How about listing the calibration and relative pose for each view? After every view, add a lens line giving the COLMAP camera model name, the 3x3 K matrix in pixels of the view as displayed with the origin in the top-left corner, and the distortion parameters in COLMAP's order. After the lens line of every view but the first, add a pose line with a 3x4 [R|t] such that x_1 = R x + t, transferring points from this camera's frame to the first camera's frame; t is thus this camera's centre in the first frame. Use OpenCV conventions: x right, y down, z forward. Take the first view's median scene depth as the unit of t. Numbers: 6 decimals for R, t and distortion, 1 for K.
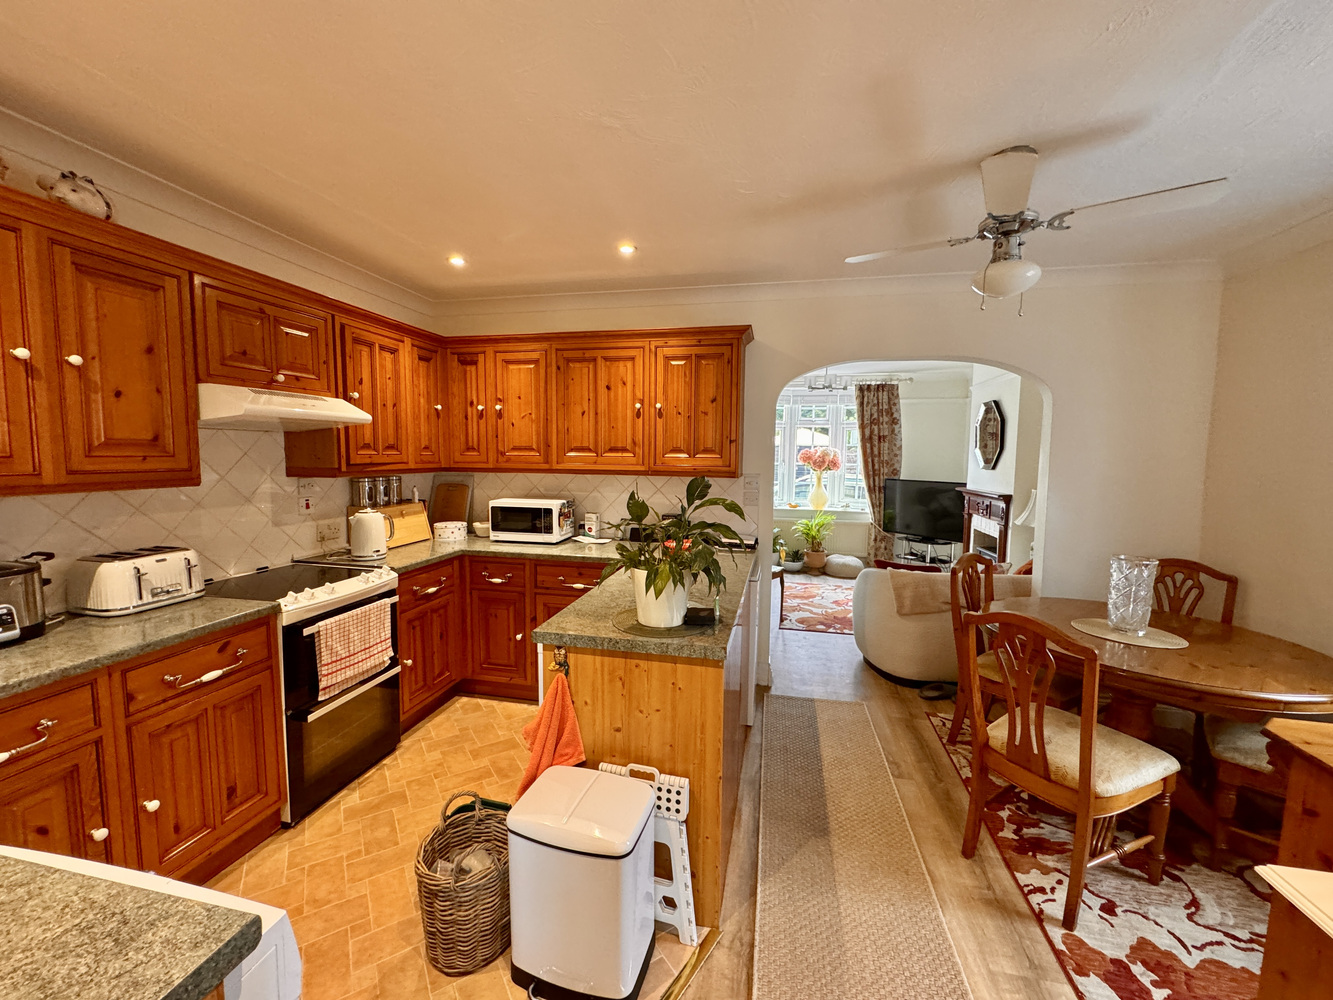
lens RADIAL K [[528.3, 0, 672.3], [0, 528.3, 500.0], [0, 0, 1]] dist [-0.001217, 0.000328]
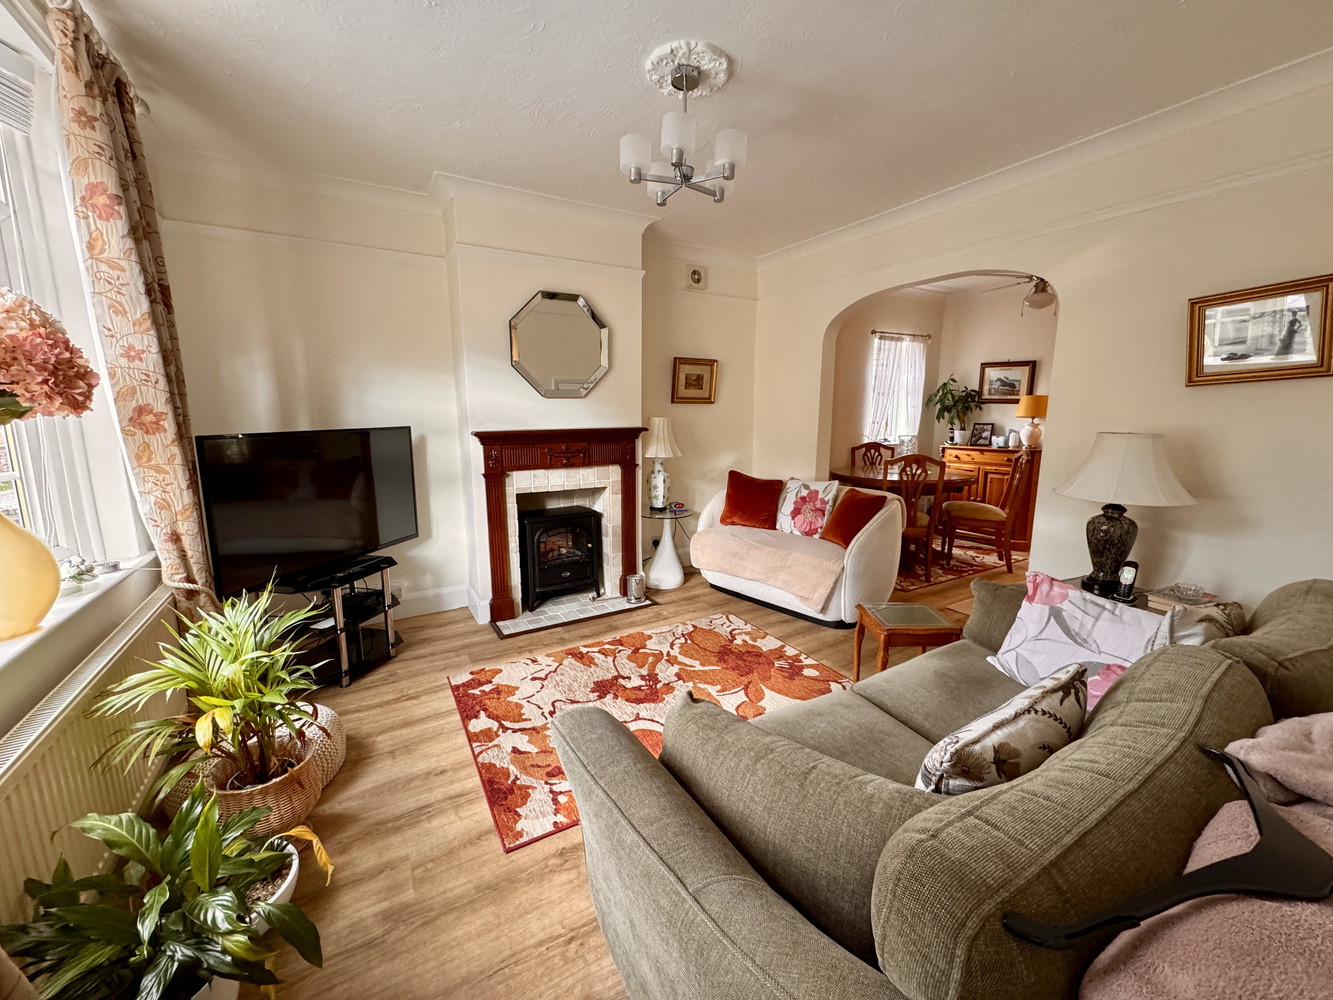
lens RADIAL K [[528.3, 0, 667.7], [0, 528.3, 496.6], [0, 0, 1]] dist [-0.001217, 0.000328]
pose [[-0.675963, -0.134583, 0.724543, -0.004840], [0.057653, 0.970512, 0.234058, -0.082849], [-0.734677, 0.199987, -0.648270, 1.337801]]
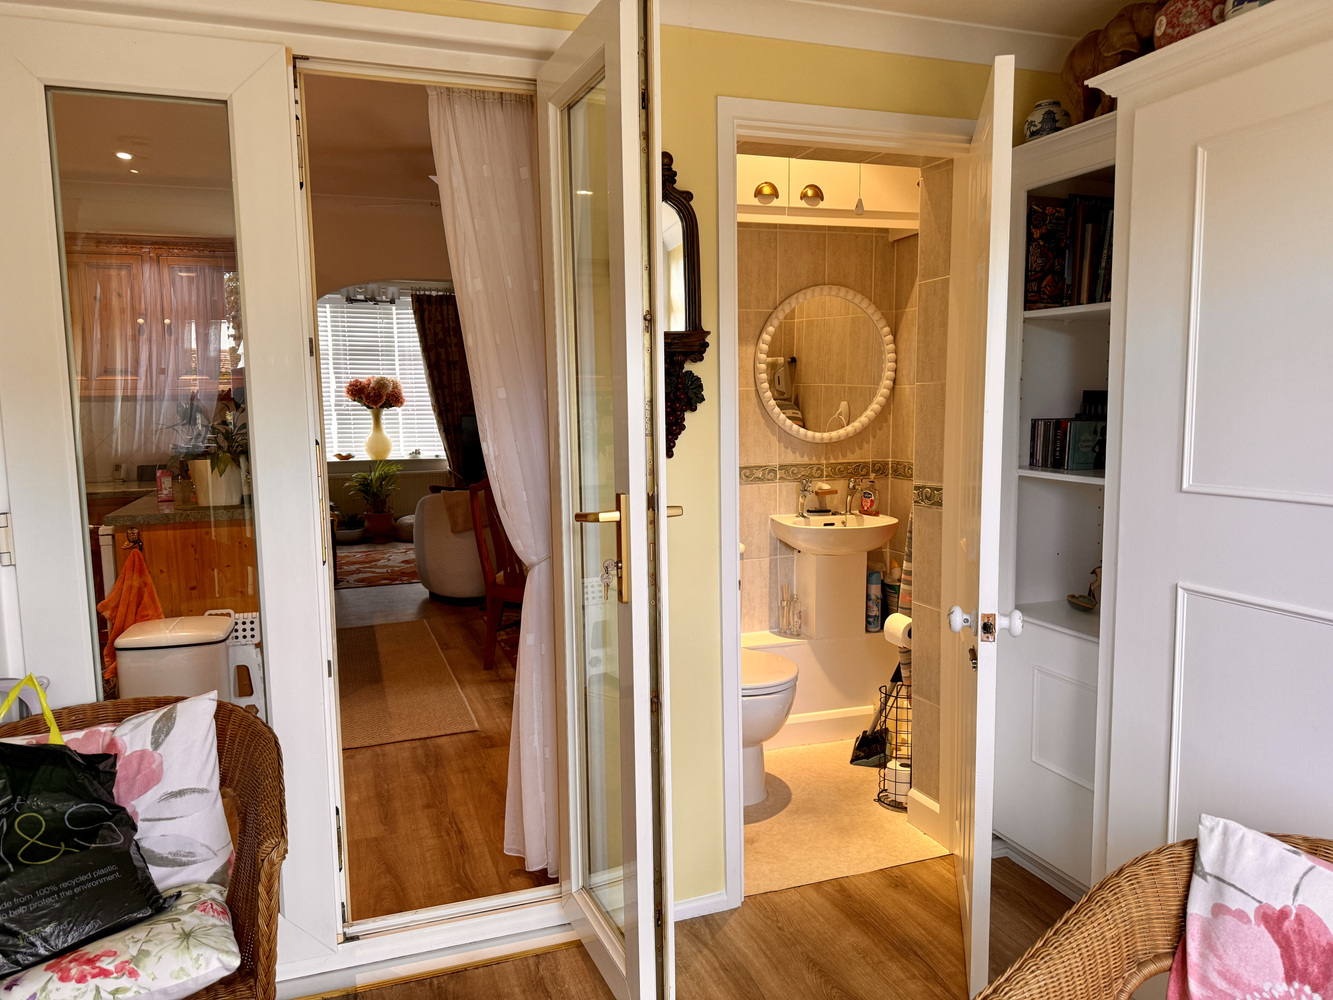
lens RADIAL K [[934.6, 0, 676.4], [0, 934.6, 499.8], [0, 0, 1]] dist [0.043943, -0.033471]
pose [[0.848649, -0.084410, 0.522177, -0.095661], [0.074793, 0.996416, 0.039516, 0.075929], [-0.523641, 0.005520, 0.851921, -0.513477]]
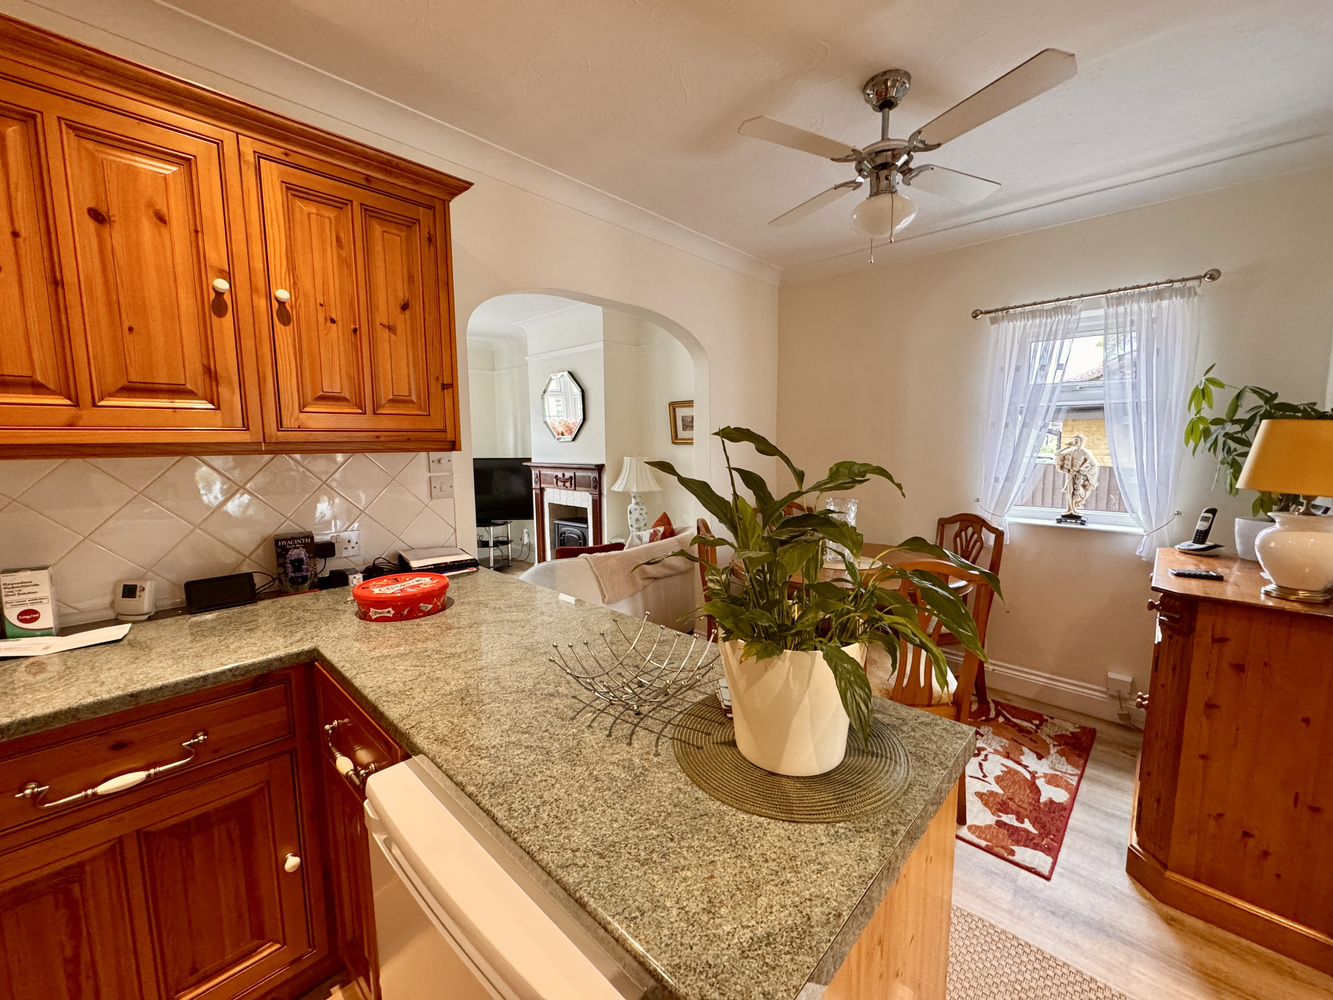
lens RADIAL K [[528.3, 0, 663.6], [0, 528.3, 496.0], [0, 0, 1]] dist [-0.001217, 0.000328]
pose [[0.521396, -0.106571, 0.846634, -0.158281], [0.090596, 0.993476, 0.069261, -0.007141], [-0.848492, 0.040590, 0.527649, 0.311701]]
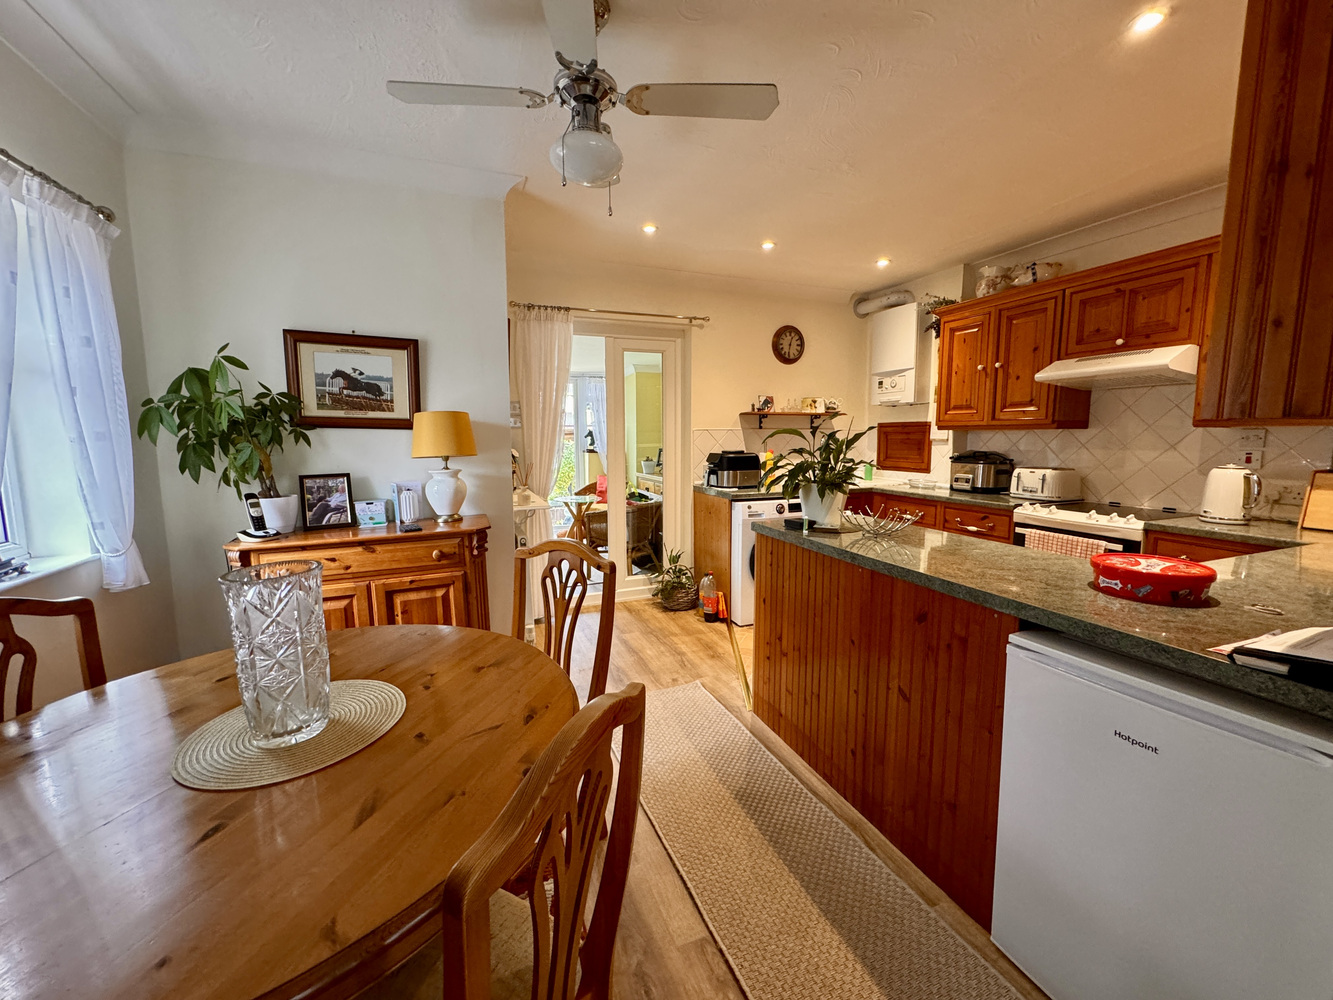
lens RADIAL K [[528.3, 0, 665.2], [0, 528.3, 495.0], [0, 0, 1]] dist [-0.001217, 0.000328]
pose [[-0.826130, 0.054186, -0.560868, 0.375287], [-0.058112, 0.981865, 0.180455, -0.020061], [0.560475, 0.181672, -0.808000, 0.666077]]
